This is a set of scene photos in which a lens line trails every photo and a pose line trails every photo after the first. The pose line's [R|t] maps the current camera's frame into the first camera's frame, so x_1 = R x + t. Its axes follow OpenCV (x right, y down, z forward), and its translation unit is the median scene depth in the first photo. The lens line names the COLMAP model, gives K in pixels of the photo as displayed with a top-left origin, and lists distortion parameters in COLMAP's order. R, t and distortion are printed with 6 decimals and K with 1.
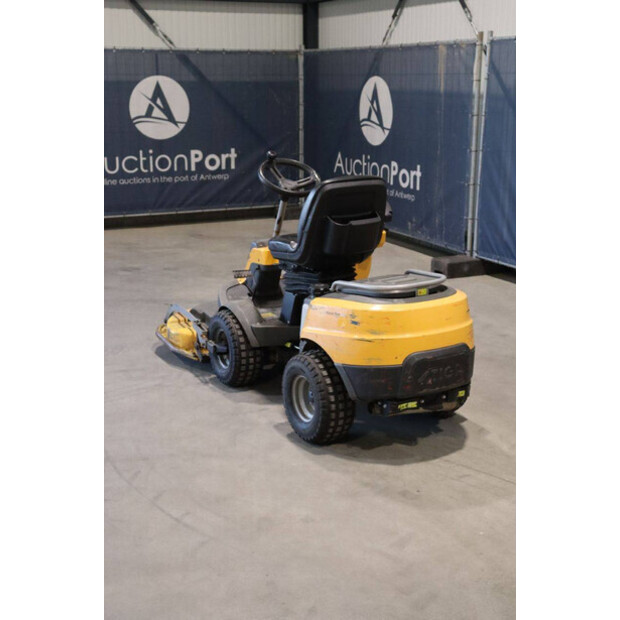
lens RADIAL K [[889.2, 0, 304.7], [0, 889.2, 313.0], [0, 0, 1]] dist [0.067588, 0.000000]
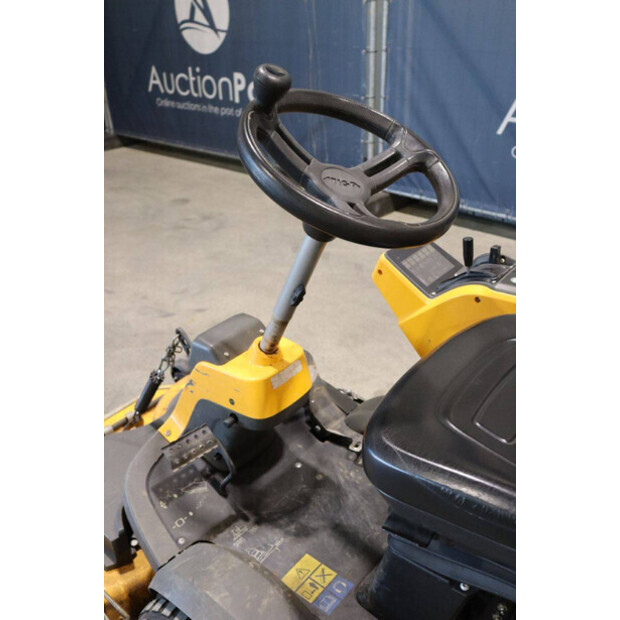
lens RADIAL K [[607.7, 0, 291.8], [0, 607.7, 304.4], [0, 0, 1]] dist [-0.031536, 0.000000]
pose [[0.933881, -0.190837, 0.302403, -0.069792], [0.124937, 0.966522, 0.224113, -0.099816], [-0.335048, -0.171514, 0.926459, 0.523653]]
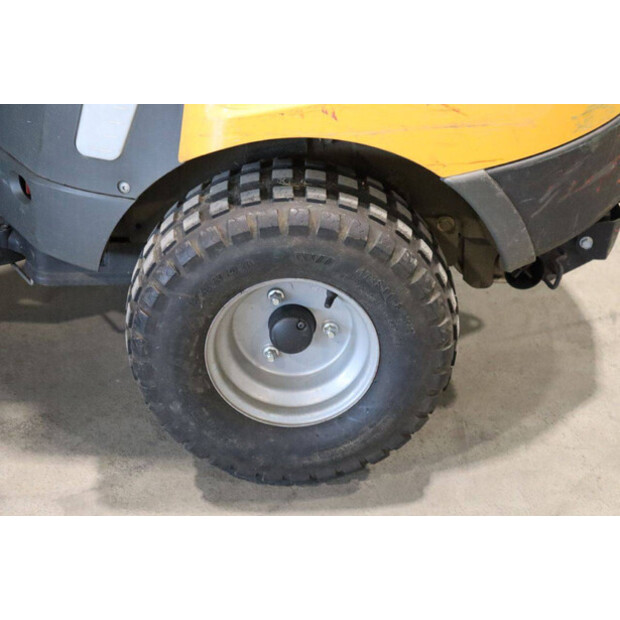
lens RADIAL K [[1438.0, 0, 312.7], [0, 1438.0, 308.5], [0, 0, 1]] dist [0.361646, 0.000000]
pose [[0.476334, -0.441457, 0.760409, -0.181721], [0.216245, 0.897079, 0.385341, -0.047226], [-0.852258, -0.019116, 0.522772, 0.421170]]
